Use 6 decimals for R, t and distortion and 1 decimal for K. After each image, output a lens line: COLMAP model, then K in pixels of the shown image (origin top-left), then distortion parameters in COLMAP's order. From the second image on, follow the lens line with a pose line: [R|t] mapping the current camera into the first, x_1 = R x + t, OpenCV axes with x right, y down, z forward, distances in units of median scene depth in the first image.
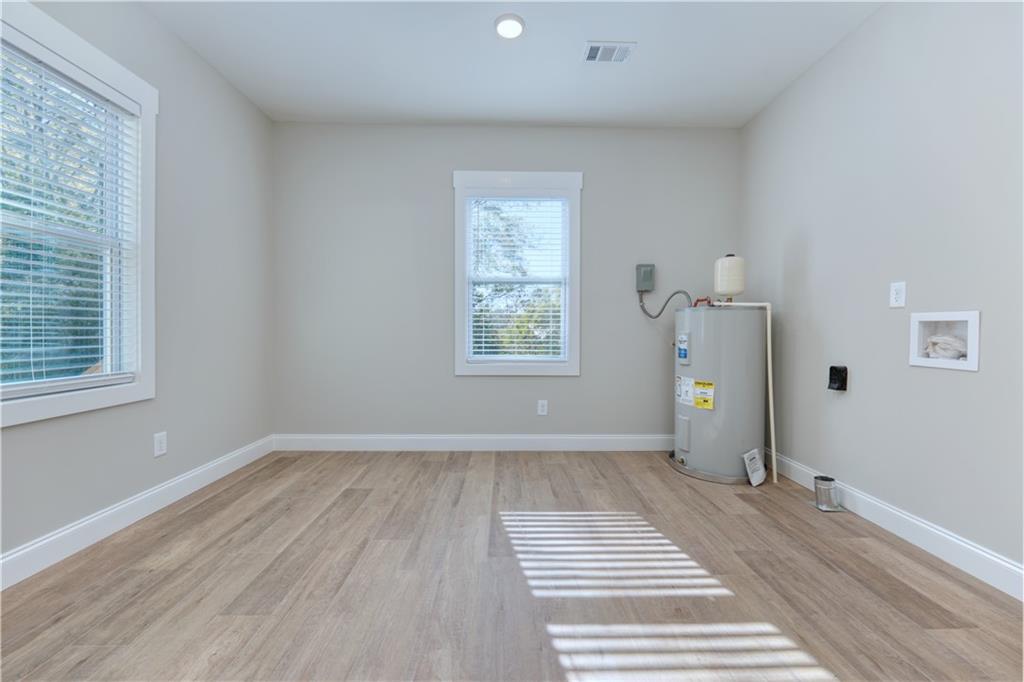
lens RADIAL K [[410.4, 0, 515.0], [0, 410.4, 331.0], [0, 0, 1]] dist [-0.001112, -0.000120]
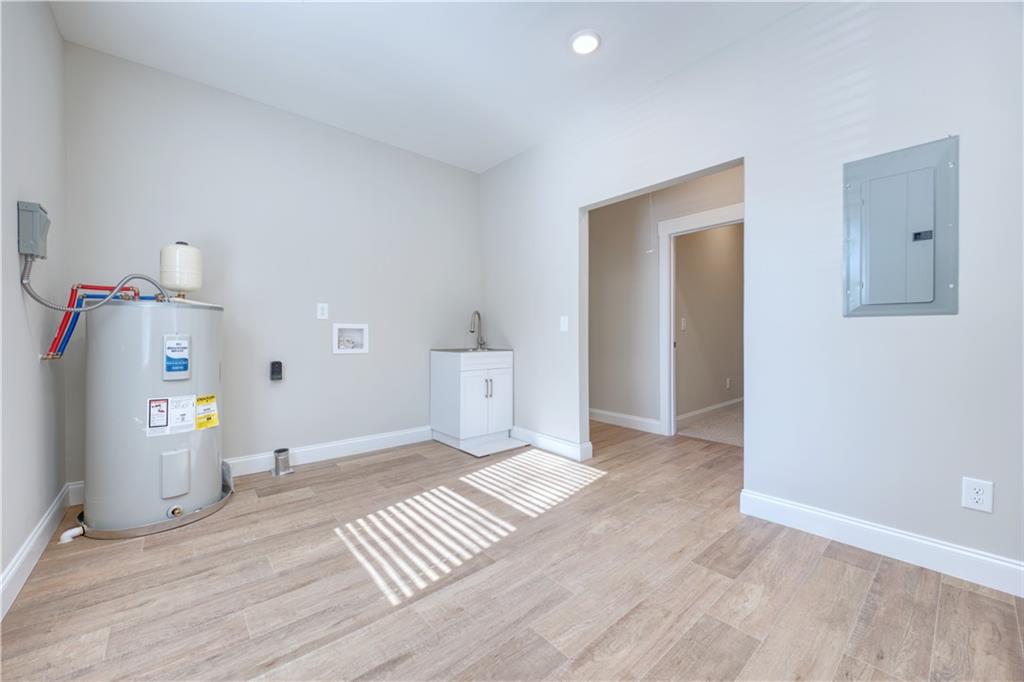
lens RADIAL K [[397.4, 0, 516.2], [0, 397.4, 337.3], [0, 0, 1]] dist [0.000562, 0.000033]
pose [[-0.636721, -0.010643, 0.771021, -0.679475], [-0.002143, 0.999925, 0.012032, -0.005579], [-0.771091, 0.006009, -0.636696, 1.283107]]
